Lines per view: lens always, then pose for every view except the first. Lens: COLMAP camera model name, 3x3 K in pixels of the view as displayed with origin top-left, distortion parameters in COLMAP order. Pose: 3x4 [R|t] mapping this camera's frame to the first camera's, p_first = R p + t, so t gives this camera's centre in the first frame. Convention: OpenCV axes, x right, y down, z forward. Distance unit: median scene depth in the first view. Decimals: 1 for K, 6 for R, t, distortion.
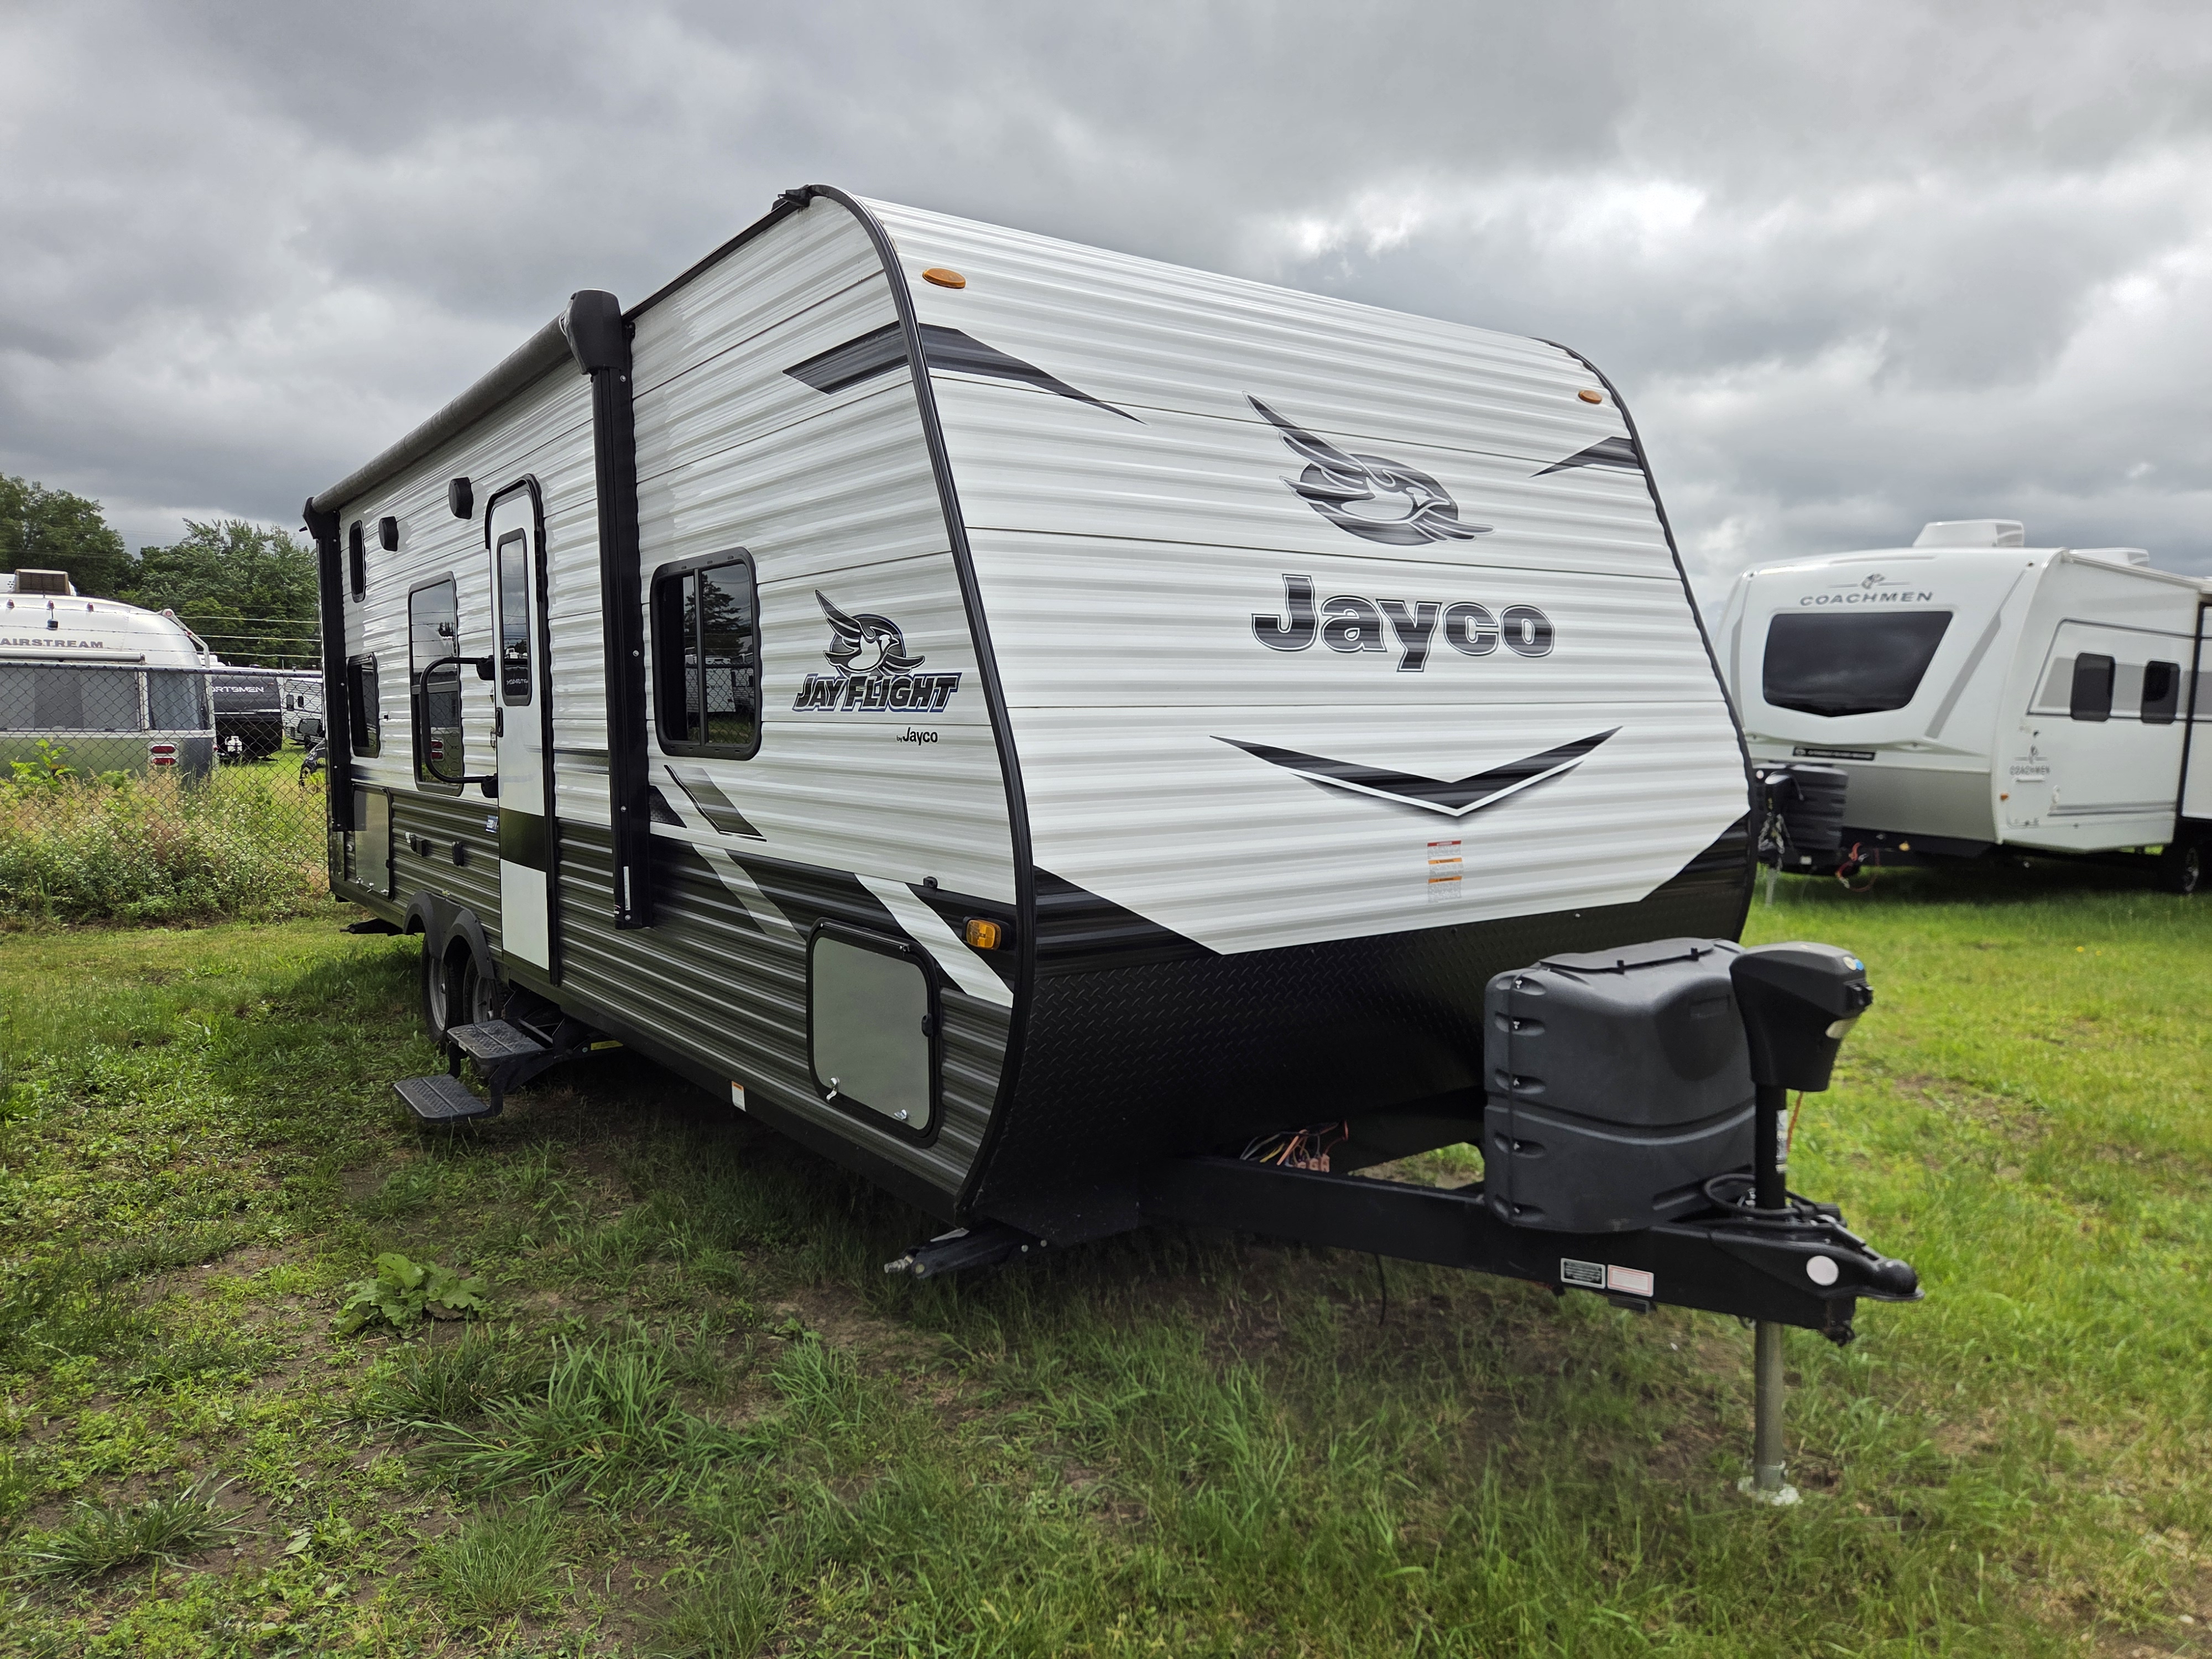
lens RADIAL K [[1494.1, 0, 1113.5], [0, 1494.1, 837.1], [0, 0, 1]] dist [0.062382, -0.053930]
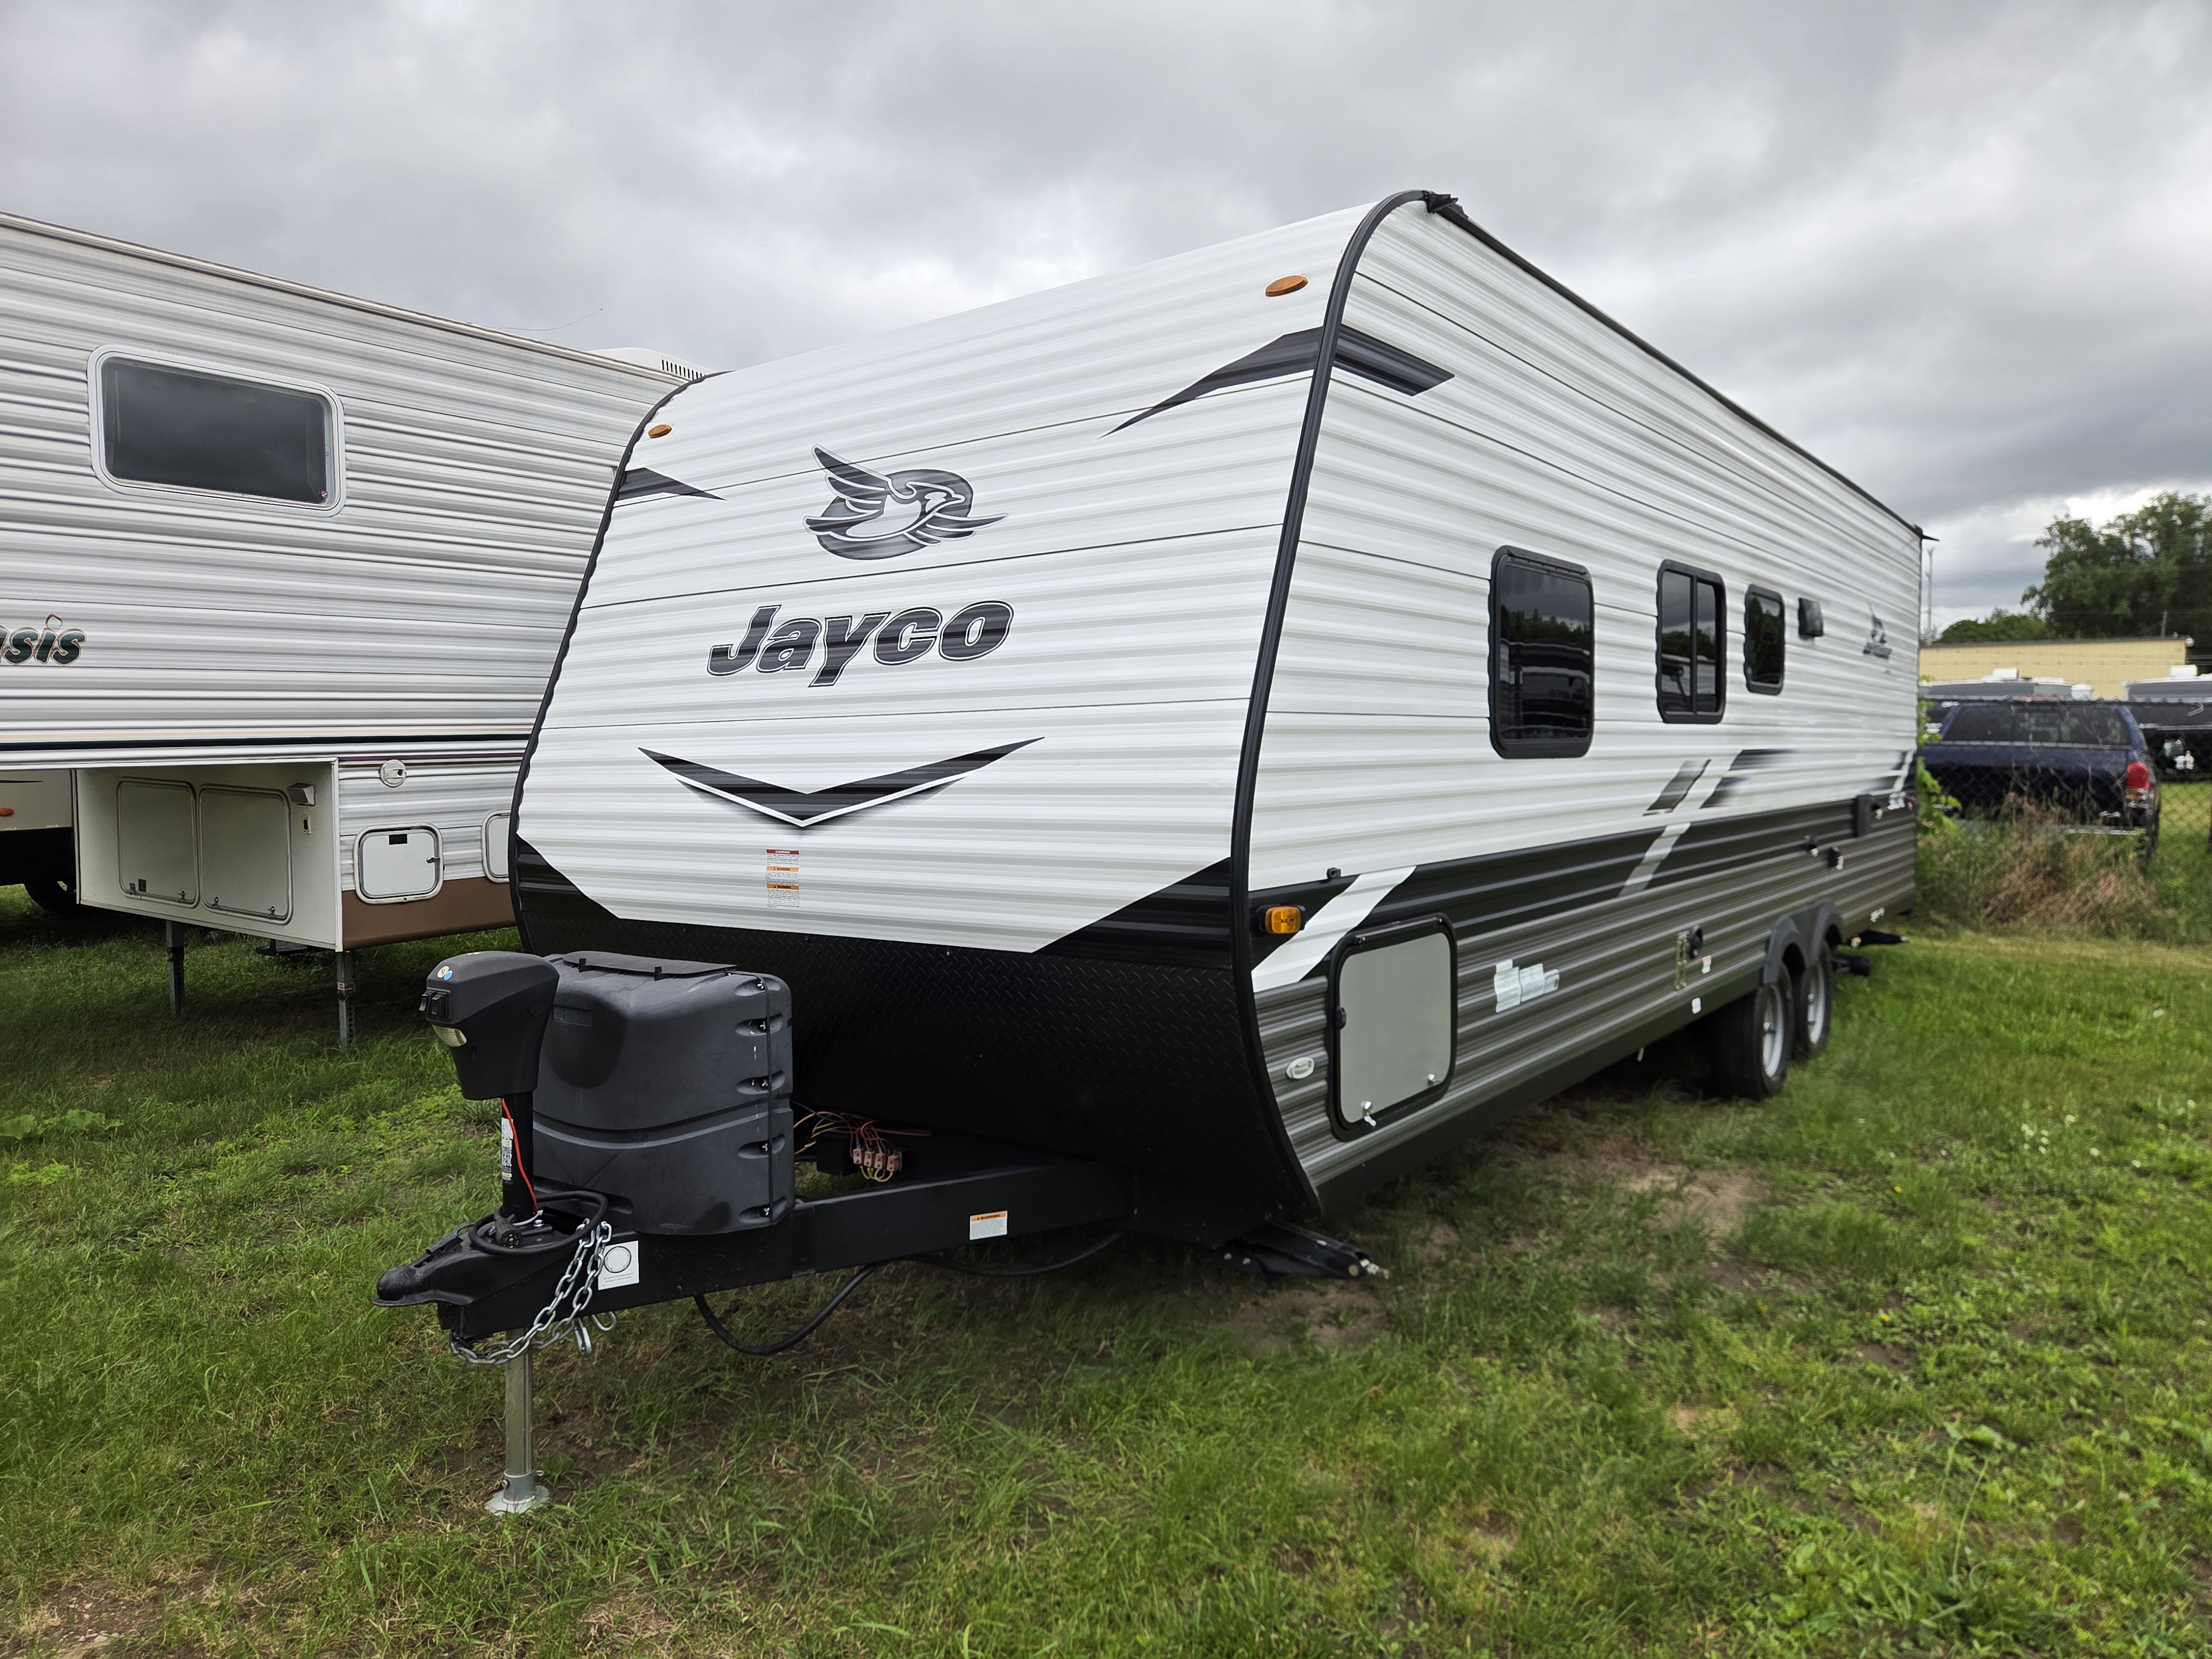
lens RADIAL K [[1494.1, 0, 1113.5], [0, 1494.1, 837.1], [0, 0, 1]] dist [0.062382, -0.053930]
pose [[0.304984, 0.056188, -0.950698, 1.243355], [-0.065182, 0.997149, 0.038022, -0.058750], [0.950124, 0.050372, 0.307777, 0.876842]]
